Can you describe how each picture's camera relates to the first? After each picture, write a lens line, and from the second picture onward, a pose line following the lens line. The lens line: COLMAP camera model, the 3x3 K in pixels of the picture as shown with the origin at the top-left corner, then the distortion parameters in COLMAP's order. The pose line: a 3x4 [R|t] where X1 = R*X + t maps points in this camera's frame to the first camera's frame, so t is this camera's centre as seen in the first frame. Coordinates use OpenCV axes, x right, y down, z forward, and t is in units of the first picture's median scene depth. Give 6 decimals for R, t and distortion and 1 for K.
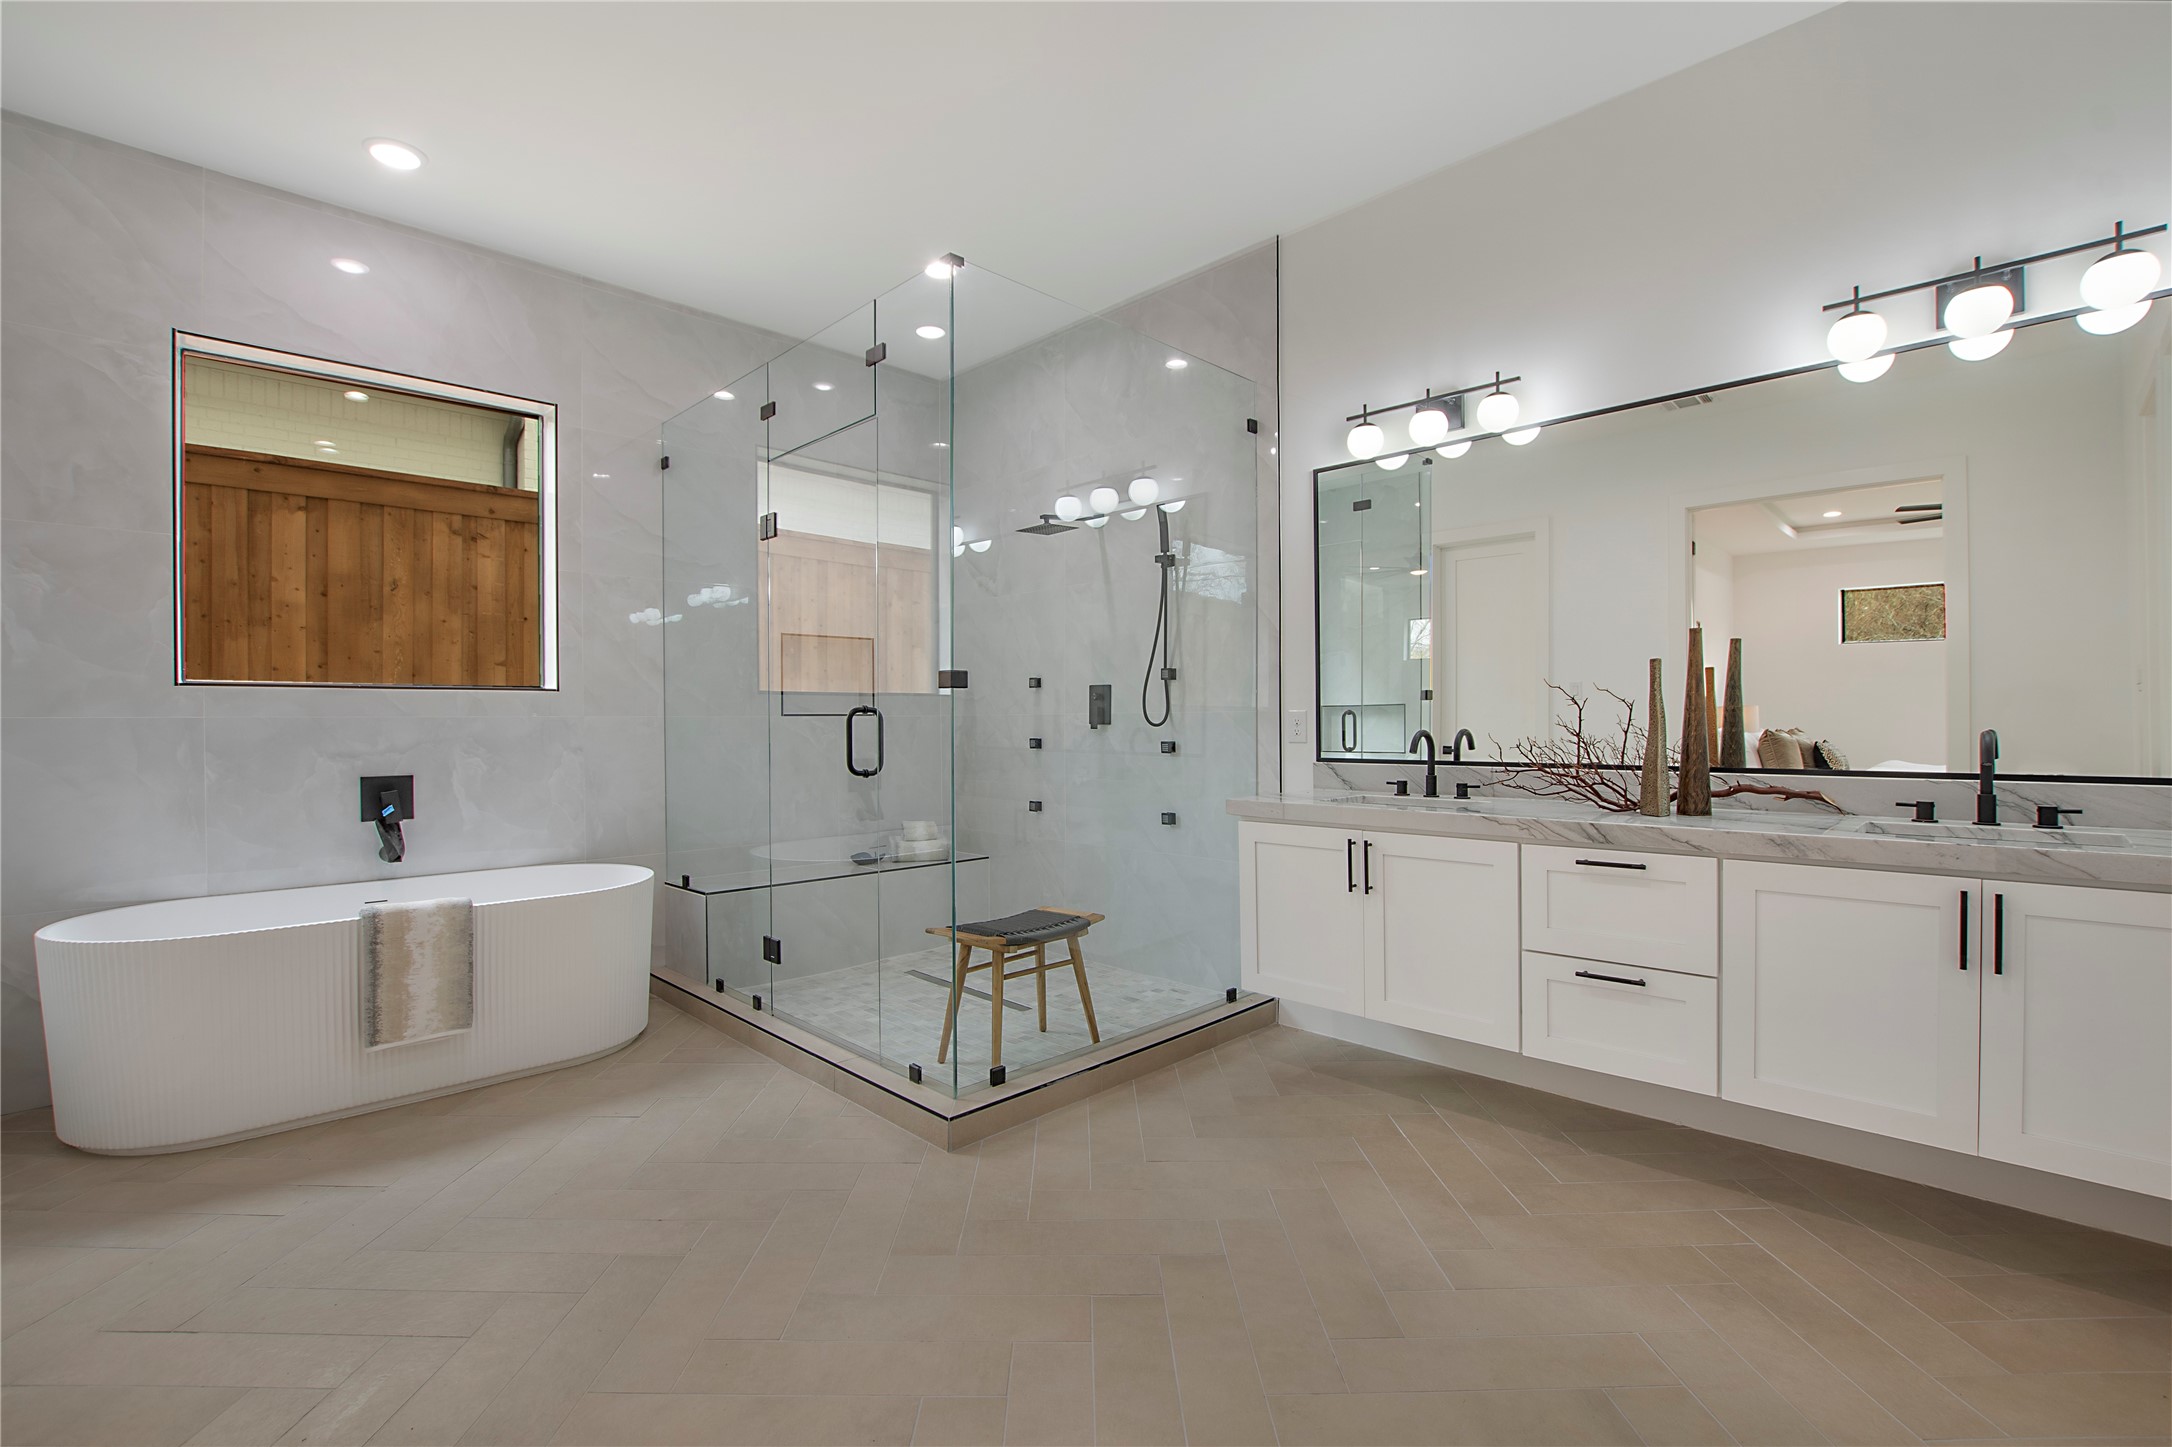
lens RADIAL K [[962.3, 0, 1081.7], [0, 962.3, 720.6], [0, 0, 1]] dist [-0.031183, 0.003025]
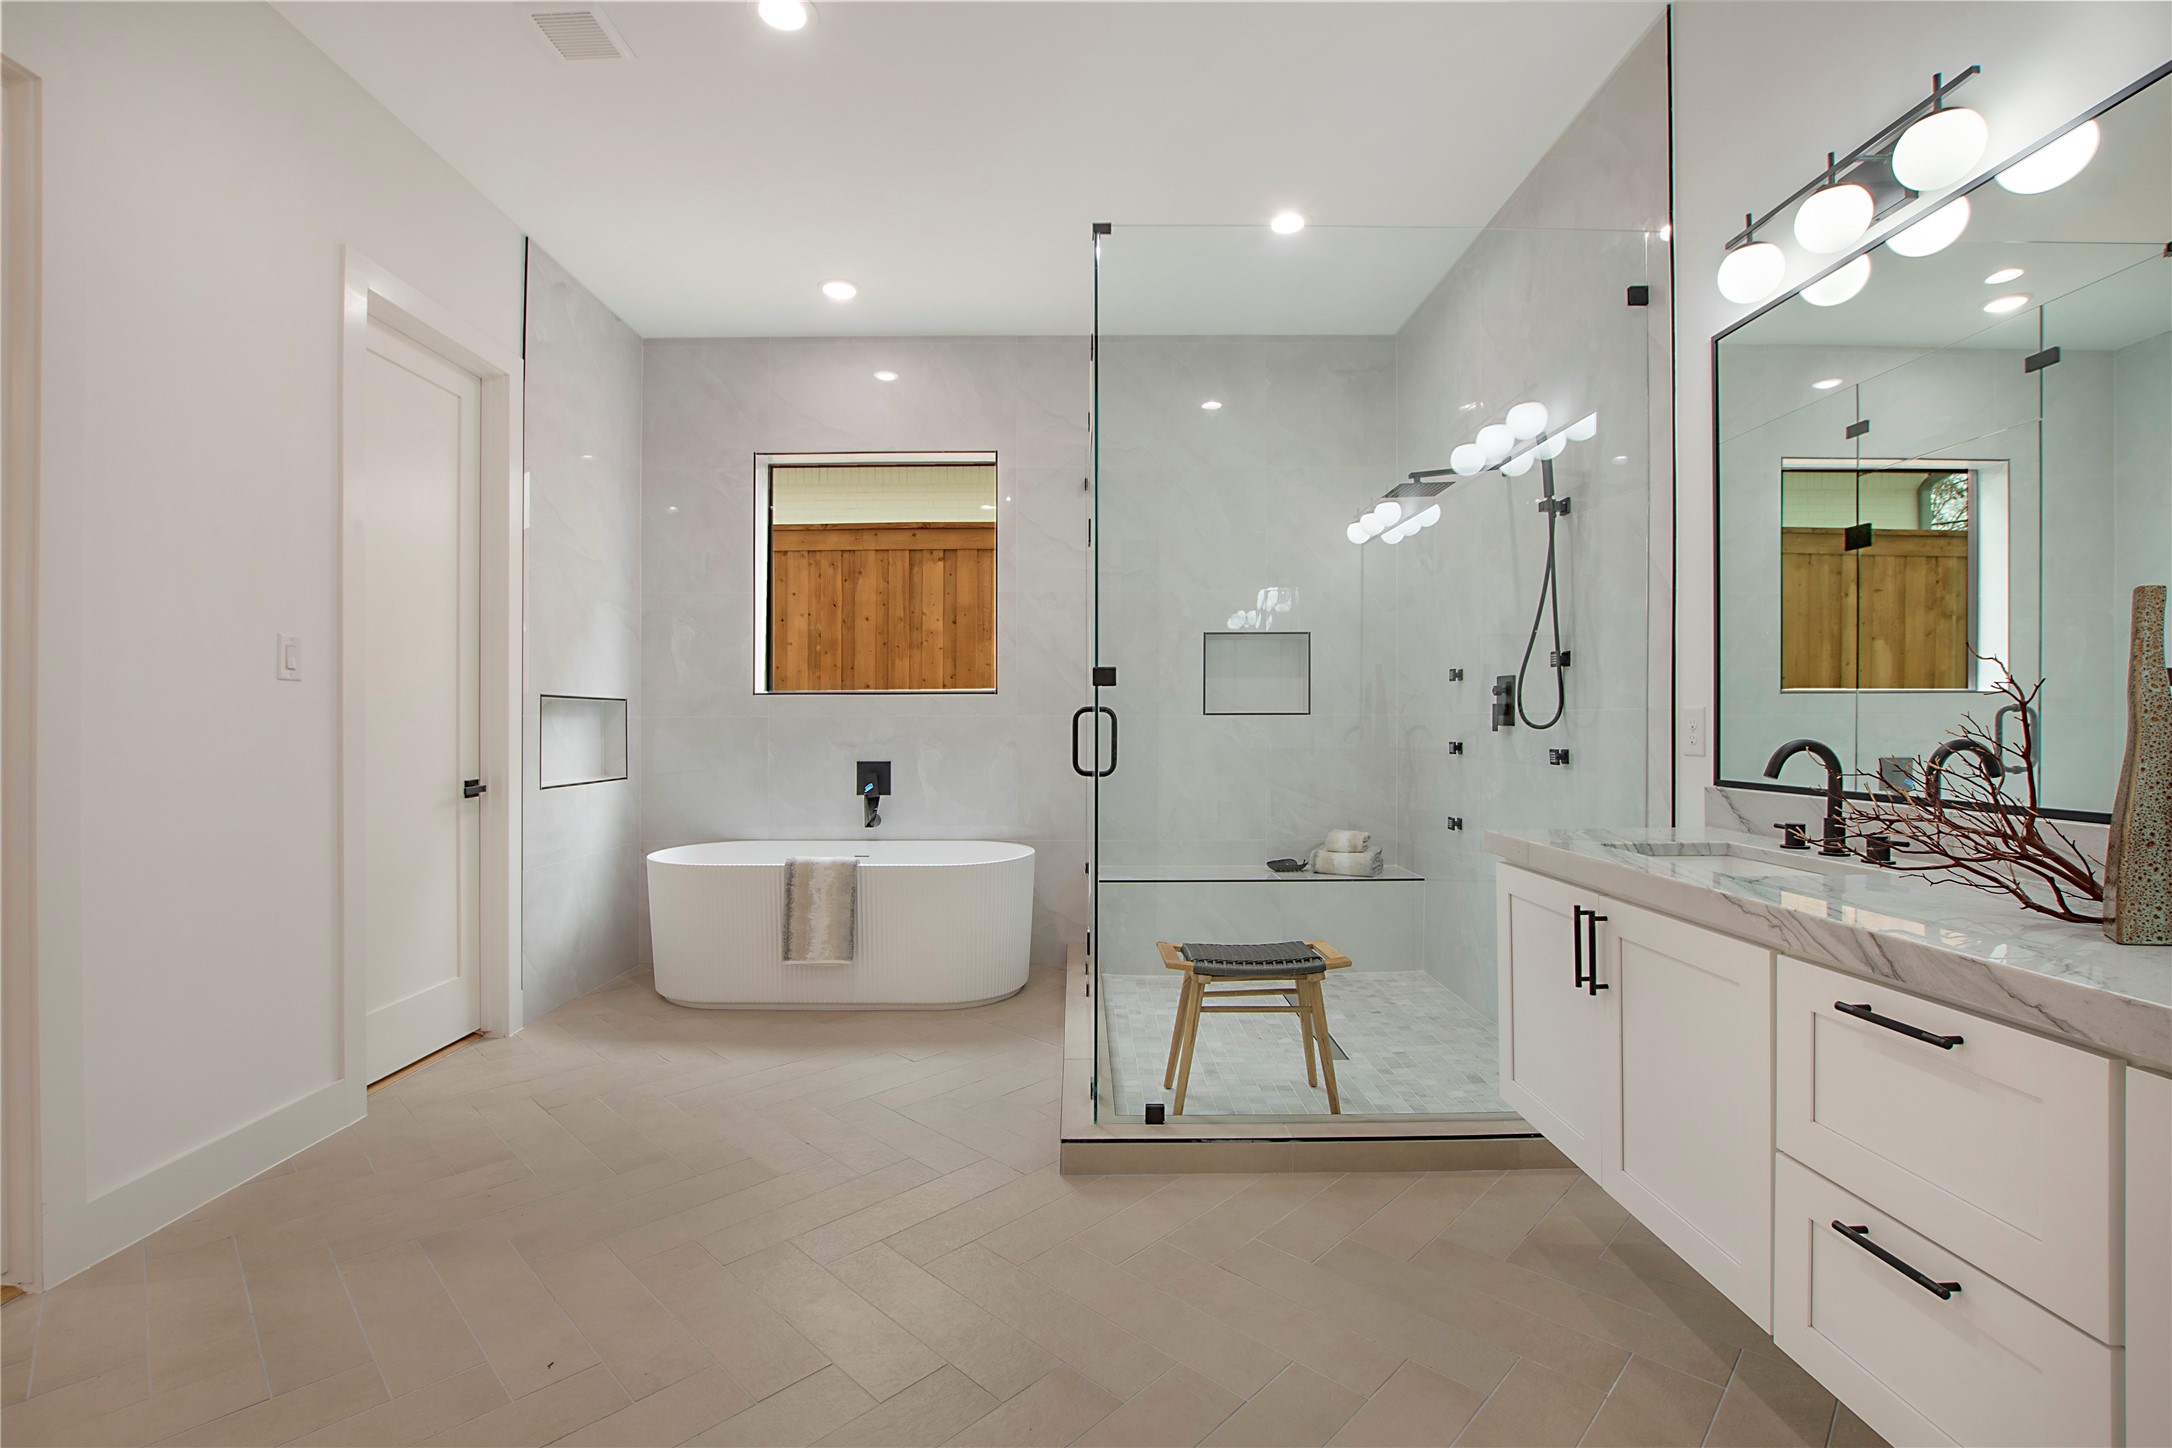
lens RADIAL K [[962.3, 0, 1083.3], [0, 962.3, 719.2], [0, 0, 1]] dist [-0.031183, 0.003025]
pose [[0.715388, 0.002468, -0.698723, 0.417501], [-0.001077, 0.999996, 0.002429, -0.003264], [0.698726, -0.000985, 0.715388, 0.259940]]
